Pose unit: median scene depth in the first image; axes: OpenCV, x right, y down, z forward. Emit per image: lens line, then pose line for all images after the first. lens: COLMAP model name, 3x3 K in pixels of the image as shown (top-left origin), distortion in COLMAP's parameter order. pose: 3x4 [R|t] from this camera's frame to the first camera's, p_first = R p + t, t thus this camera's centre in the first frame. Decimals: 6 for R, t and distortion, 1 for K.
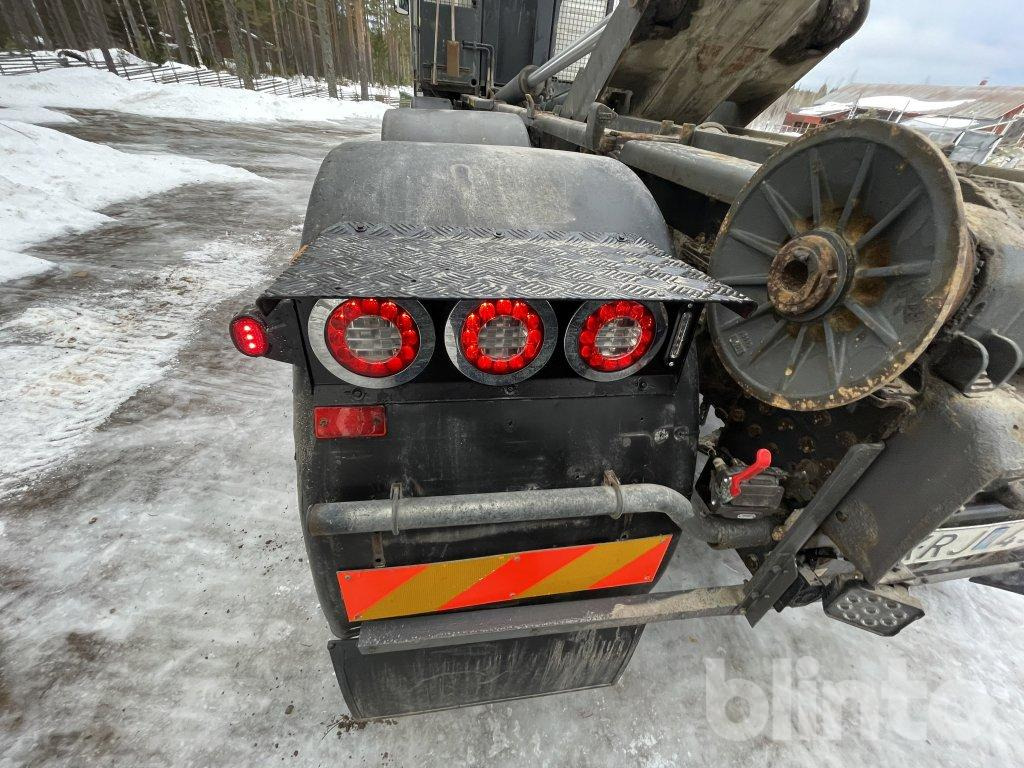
lens RADIAL K [[411.8, 0, 512.0], [0, 411.8, 384.0], [0, 0, 1]] dist [-0.002078, -0.000704]
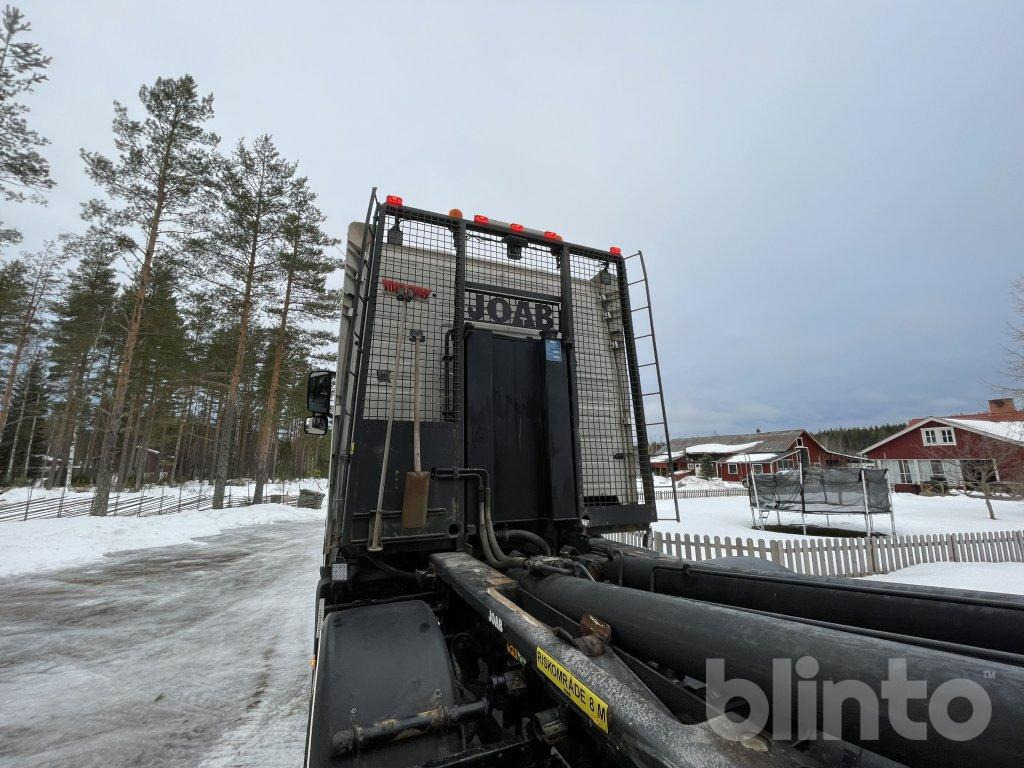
lens RADIAL K [[421.8, 0, 511.8], [0, 421.8, 384.8], [0, 0, 1]] dist [-0.002131, -0.000241]
pose [[0.967703, -0.051223, 0.246835, -0.137462], [0.213531, 0.687006, -0.694570, -0.456875], [-0.133999, 0.724844, 0.675755, 0.482832]]
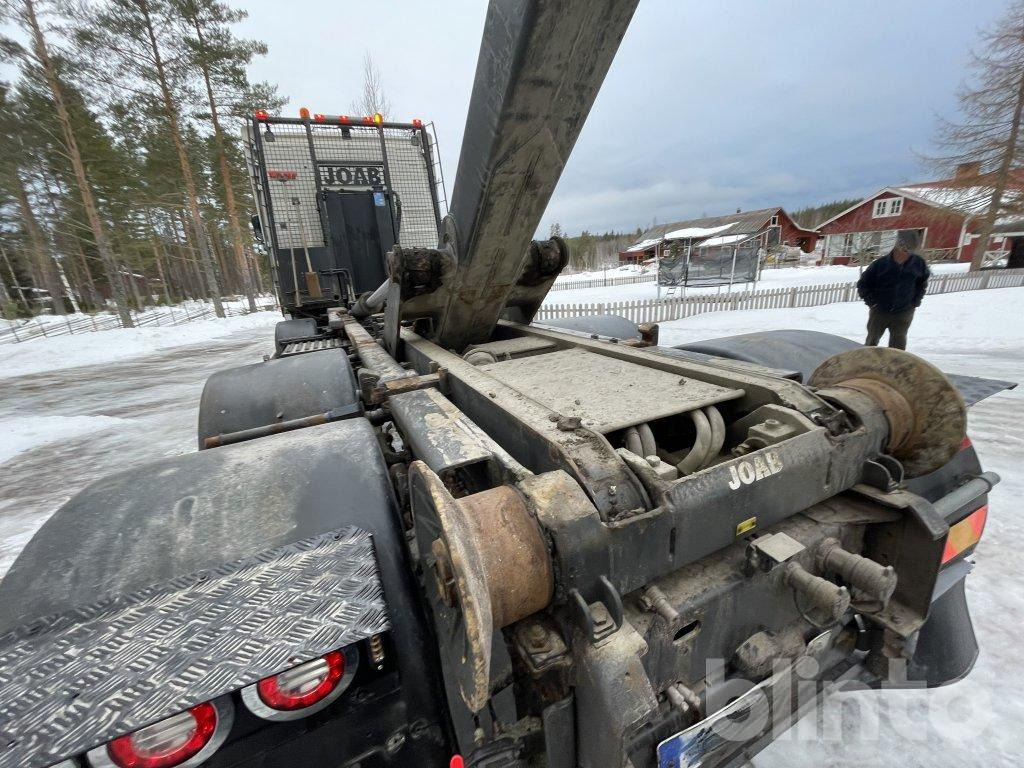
lens RADIAL K [[411.8, 0, 512.0], [0, 411.8, 384.0], [0, 0, 1]] dist [-0.002078, -0.000704]
pose [[0.951613, -0.228590, 0.205378, 0.076645], [0.283887, 0.909808, -0.302748, -0.034103], [-0.117649, 0.346403, 0.930679, -0.029559]]
